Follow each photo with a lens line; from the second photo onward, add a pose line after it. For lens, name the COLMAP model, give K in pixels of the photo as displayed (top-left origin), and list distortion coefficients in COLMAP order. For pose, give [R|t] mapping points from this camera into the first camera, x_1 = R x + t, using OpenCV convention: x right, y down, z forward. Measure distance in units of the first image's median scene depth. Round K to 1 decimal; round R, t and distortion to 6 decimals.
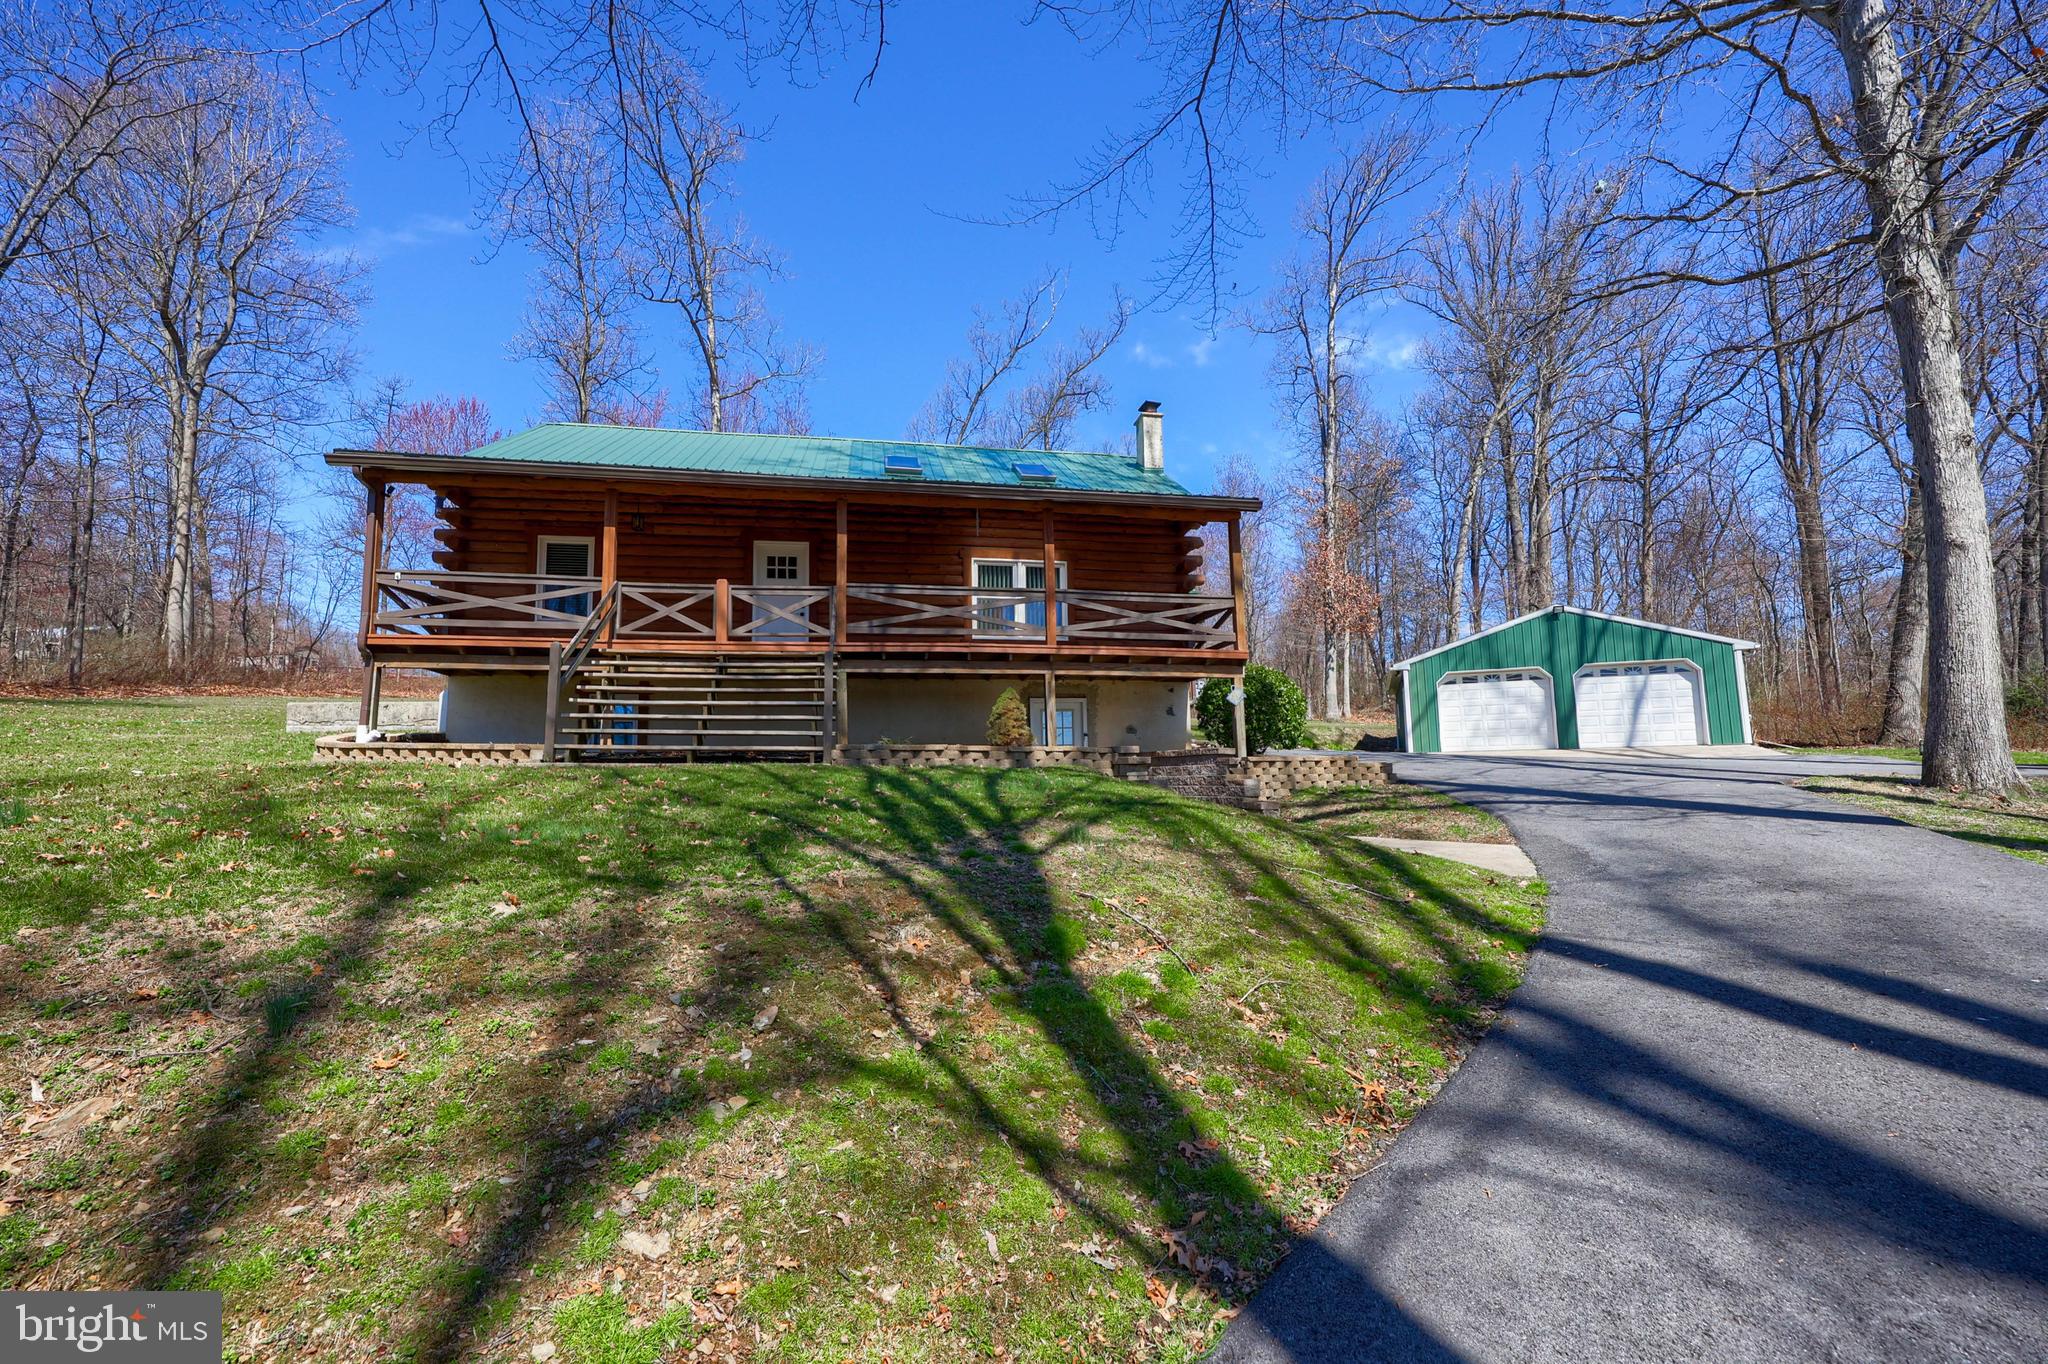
lens RADIAL K [[840.2, 0, 1032.3], [0, 840.2, 695.2], [0, 0, 1]] dist [0.000588, 0.000597]
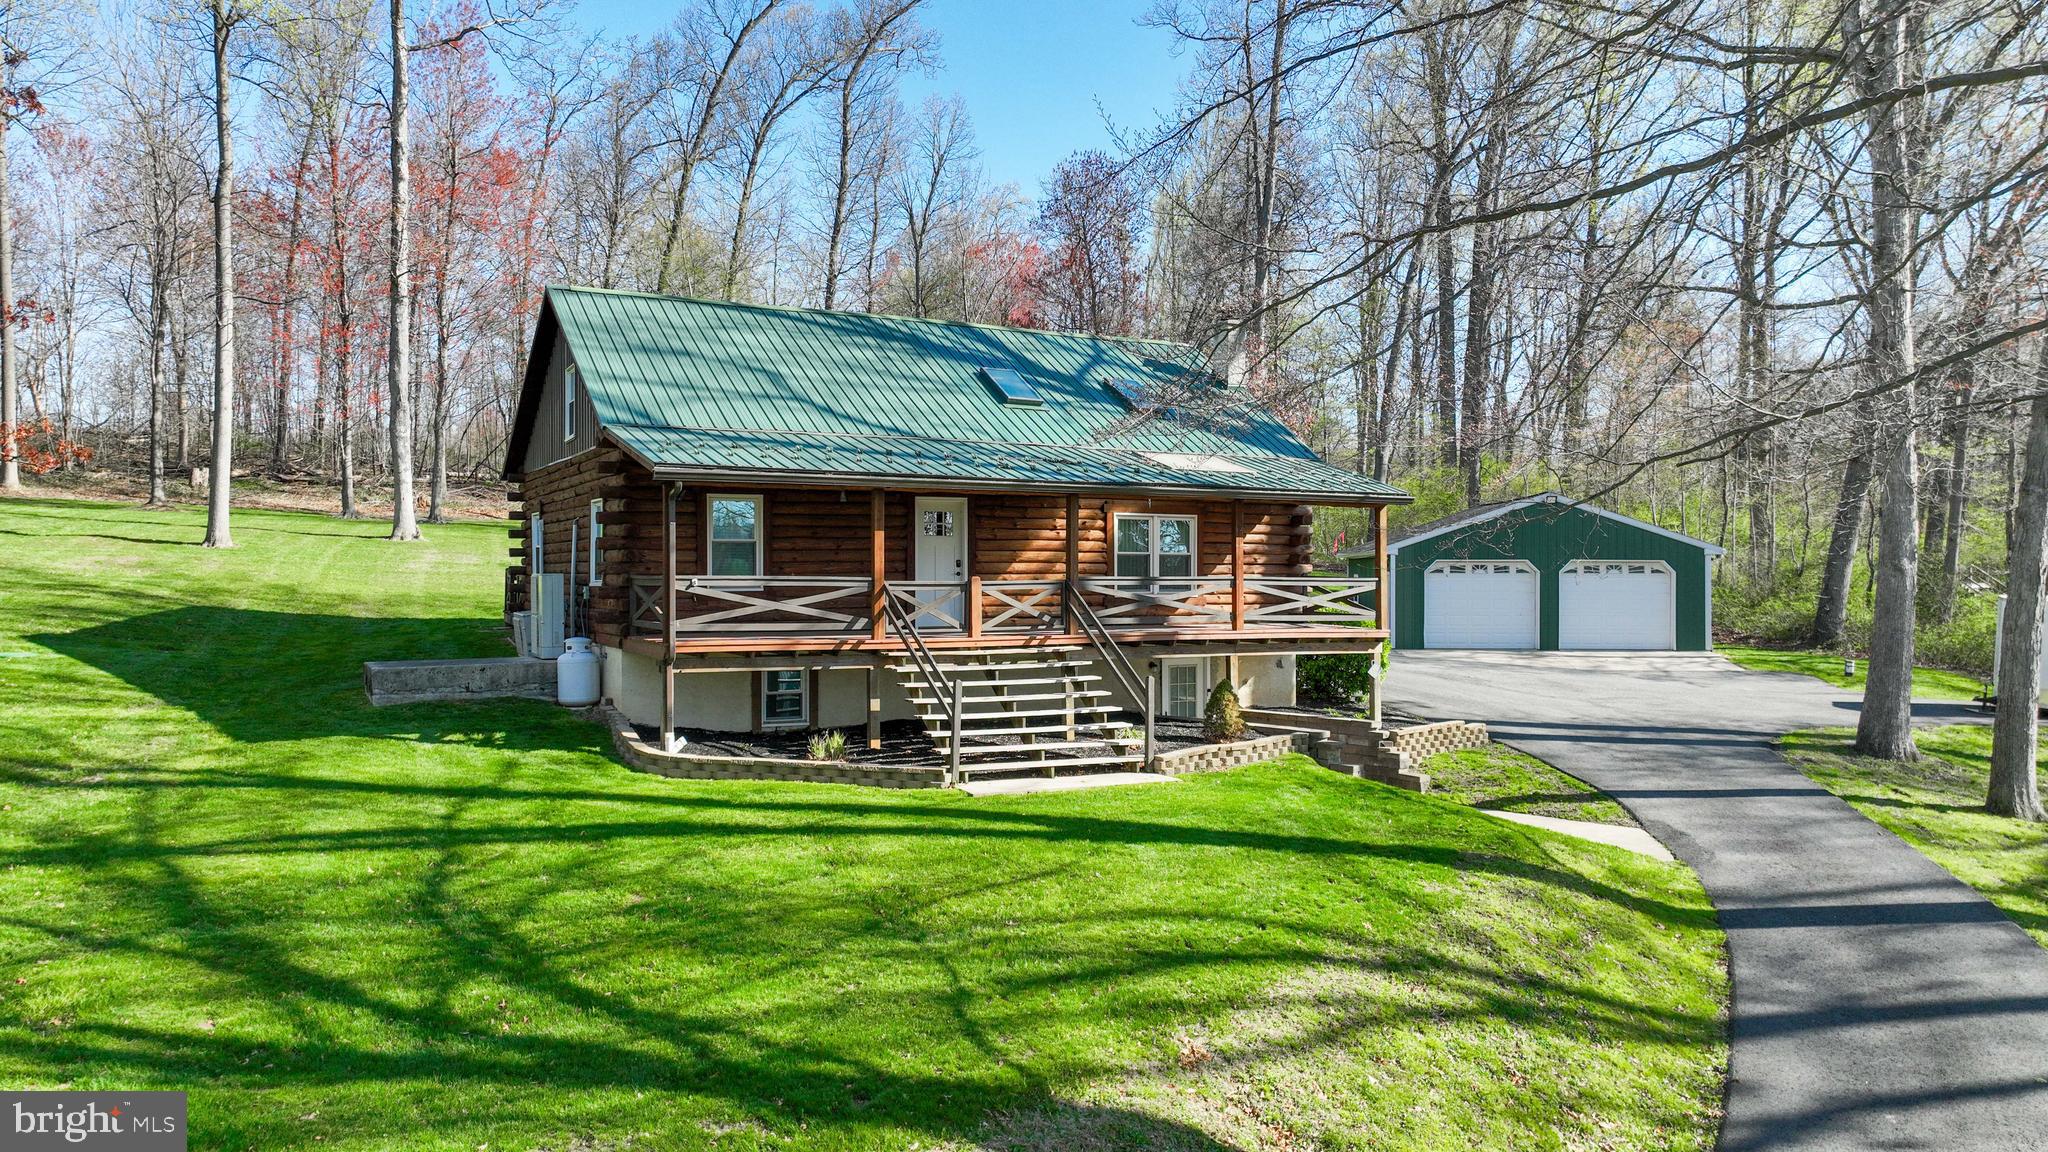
lens RADIAL K [[1402.6, 0, 1024.0], [0, 1402.6, 576.0], [0, 0, 1]] dist [0.002159, -0.000335]
pose [[0.955829, 0.022860, 0.293034, -0.676503], [-0.052133, 0.994349, 0.092479, -0.247448], [-0.289264, -0.103670, 0.951619, -0.521880]]
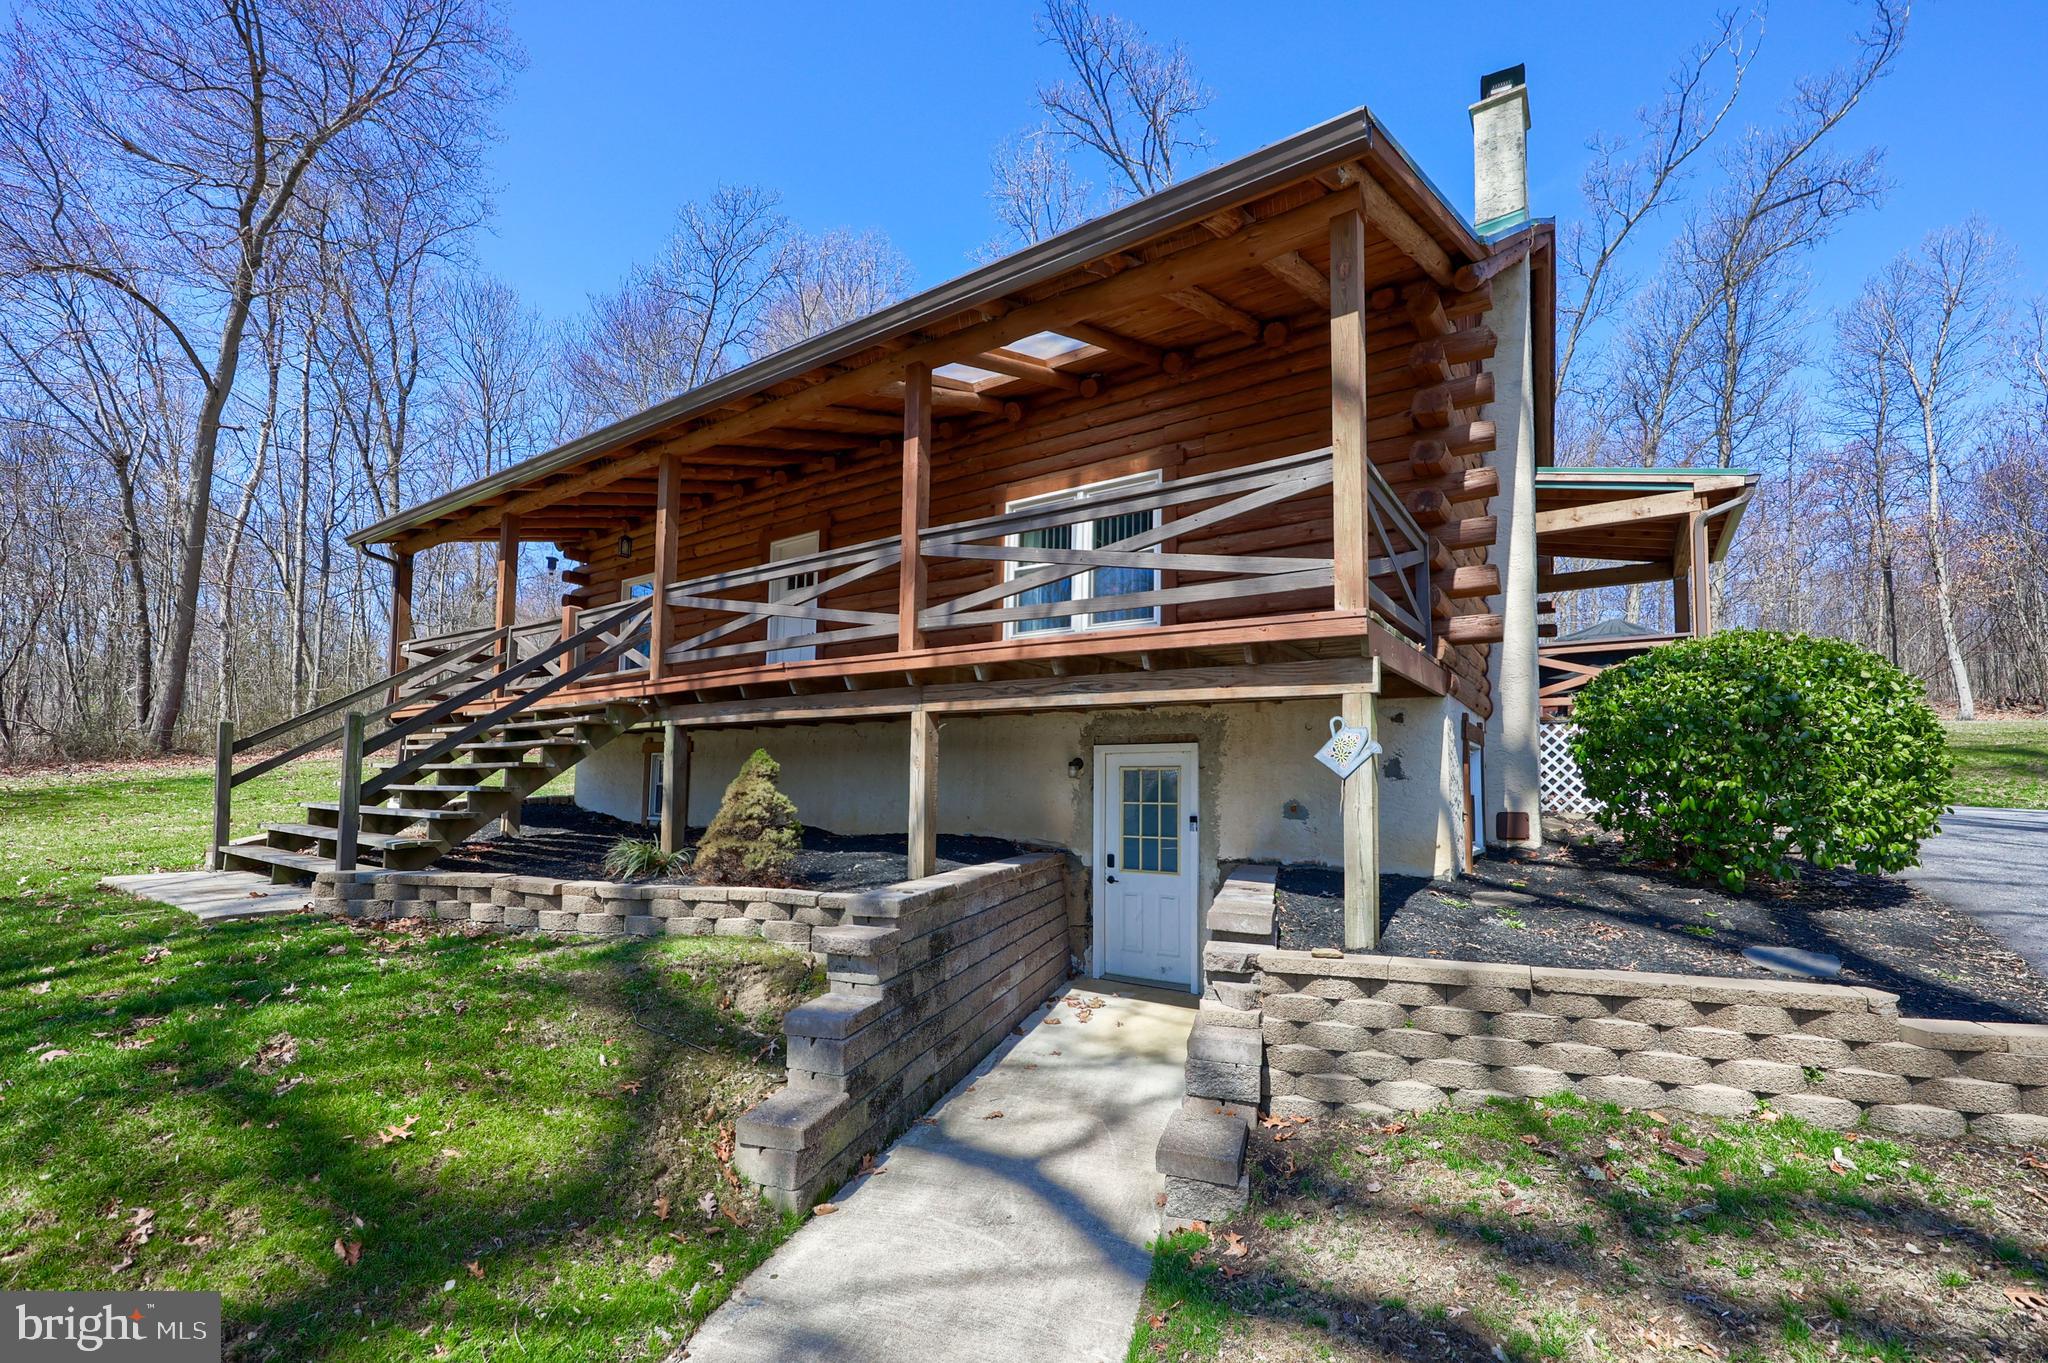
lens RADIAL K [[849.3, 0, 1021.9], [0, 849.3, 743.3], [0, 0, 1]] dist [-0.004842, 0.001061]
pose [[0.709602, -0.015606, -0.704430, 0.360142], [0.048147, 0.998492, 0.026379, -0.015180], [0.702955, -0.052635, 0.709284, 0.623601]]
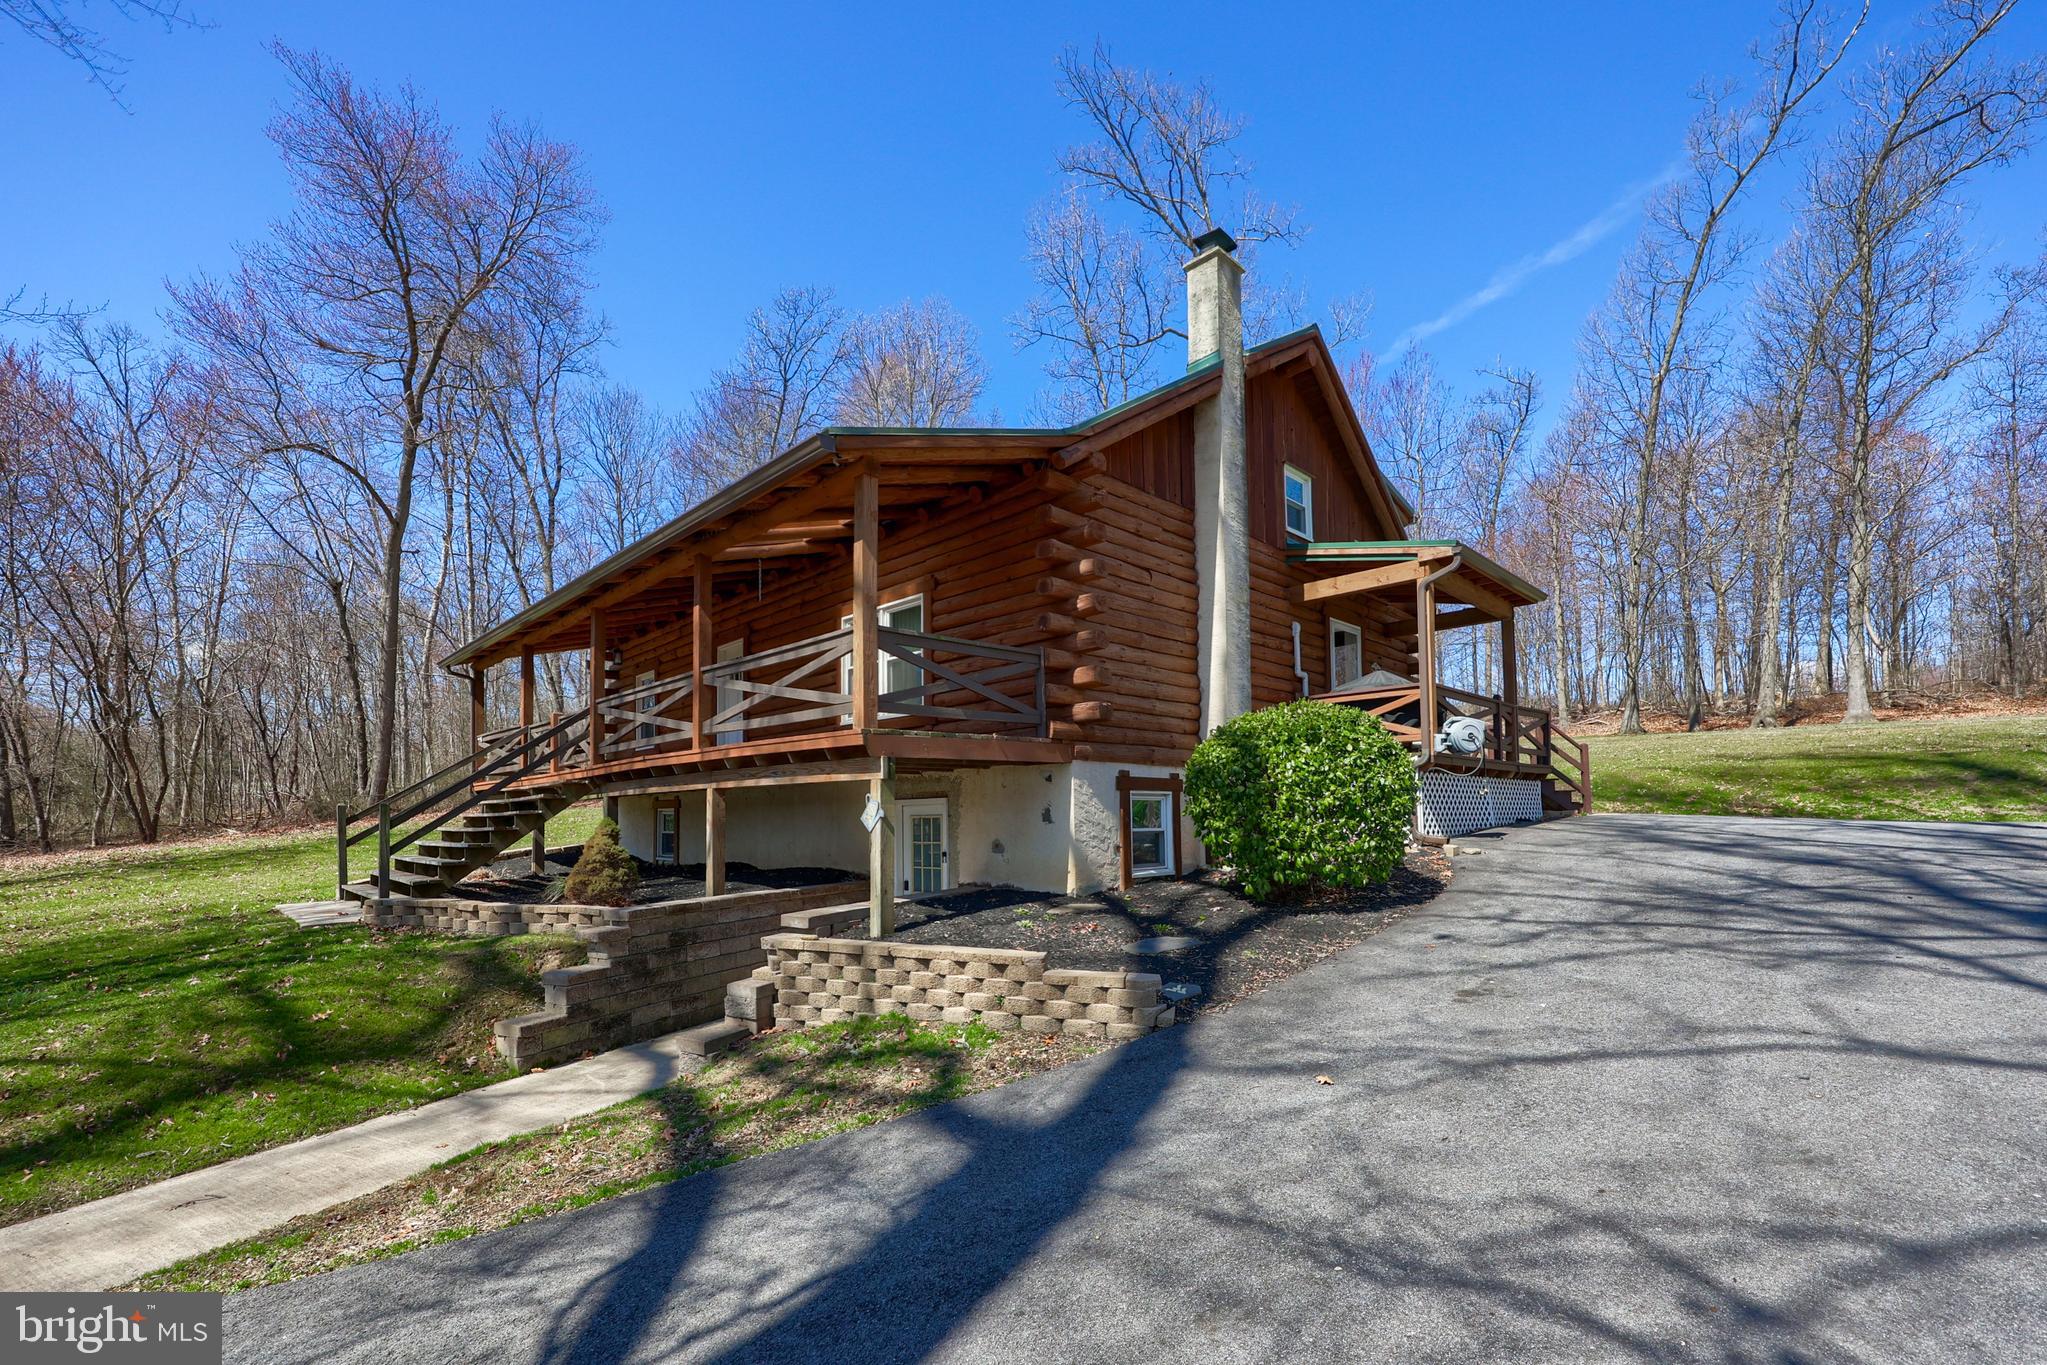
lens RADIAL K [[861.1, 0, 1024.4], [0, 861.1, 795.0], [0, 0, 1]] dist [-0.003507, -0.000286]
pose [[0.571130, -0.016282, -0.820698, 0.707610], [0.090657, 0.994938, 0.043350, -0.024444], [0.815838, -0.099161, 0.569715, 0.719081]]
